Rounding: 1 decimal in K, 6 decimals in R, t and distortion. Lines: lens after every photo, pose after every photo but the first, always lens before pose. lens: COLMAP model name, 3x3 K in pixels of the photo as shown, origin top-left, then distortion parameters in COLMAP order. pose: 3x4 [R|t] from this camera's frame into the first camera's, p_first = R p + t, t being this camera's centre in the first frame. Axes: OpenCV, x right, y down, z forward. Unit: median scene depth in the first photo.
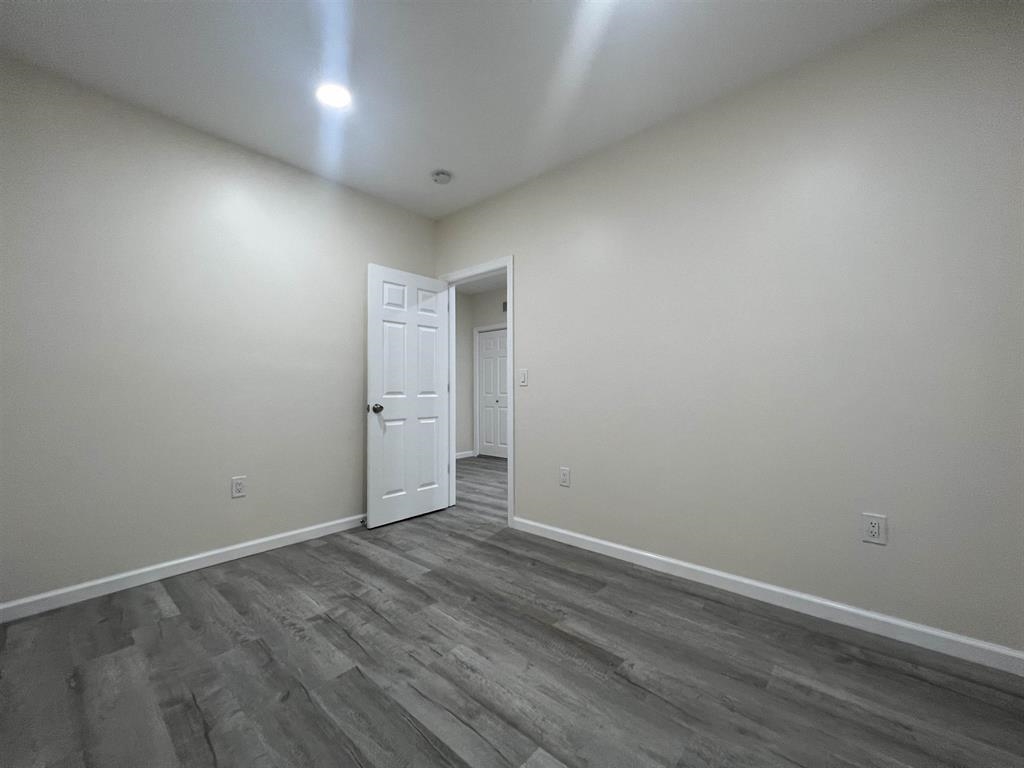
lens RADIAL K [[410.3, 0, 511.4], [0, 410.3, 381.3], [0, 0, 1]] dist [-0.001434, 0.000611]
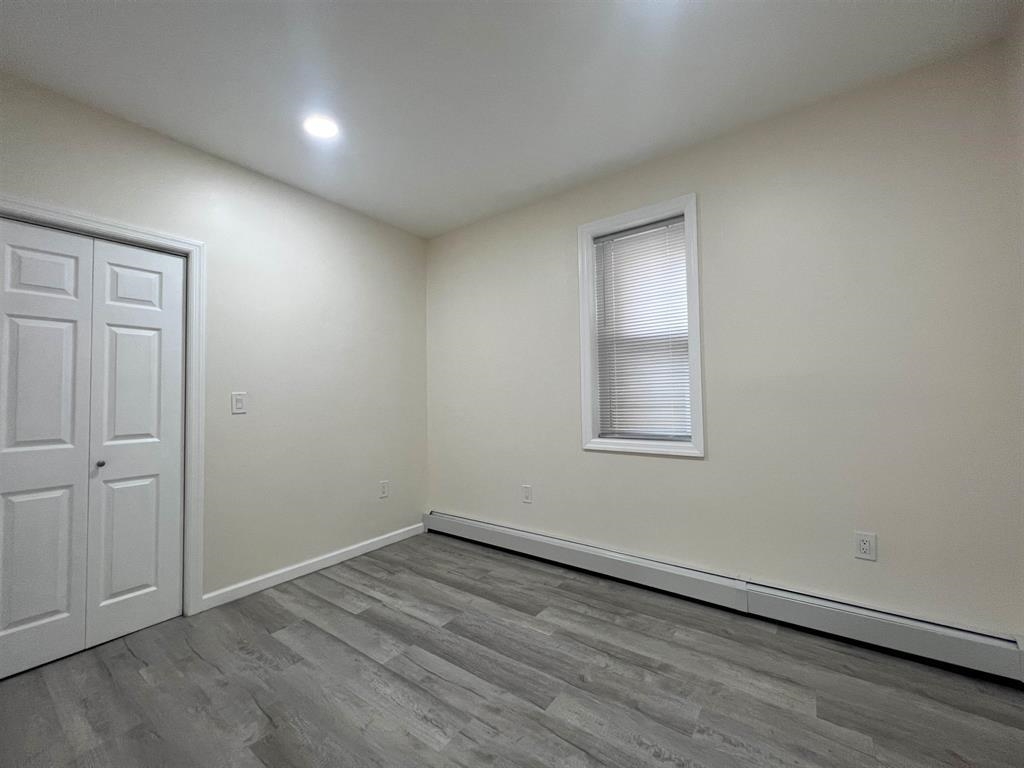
lens RADIAL K [[410.3, 0, 511.4], [0, 410.3, 381.3], [0, 0, 1]] dist [-0.001434, 0.000611]
pose [[-0.995641, 0.016734, -0.091759, -0.204581], [0.022005, 0.998147, -0.056738, -0.037845], [0.090640, -0.058510, -0.994163, 1.874584]]
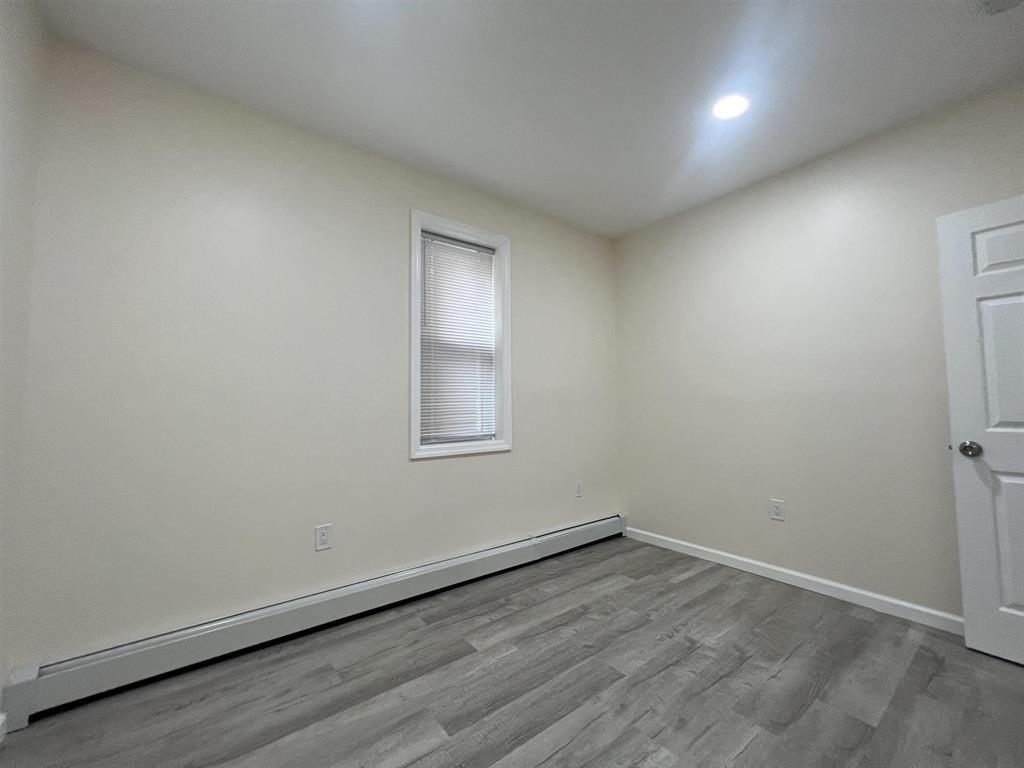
lens RADIAL K [[410.3, 0, 511.4], [0, 410.3, 381.3], [0, 0, 1]] dist [-0.001434, 0.000611]
pose [[-0.194520, -0.049676, -0.979640, 0.738853], [0.030216, 0.997939, -0.056604, -0.035608], [0.980433, -0.040611, -0.192618, 0.875694]]
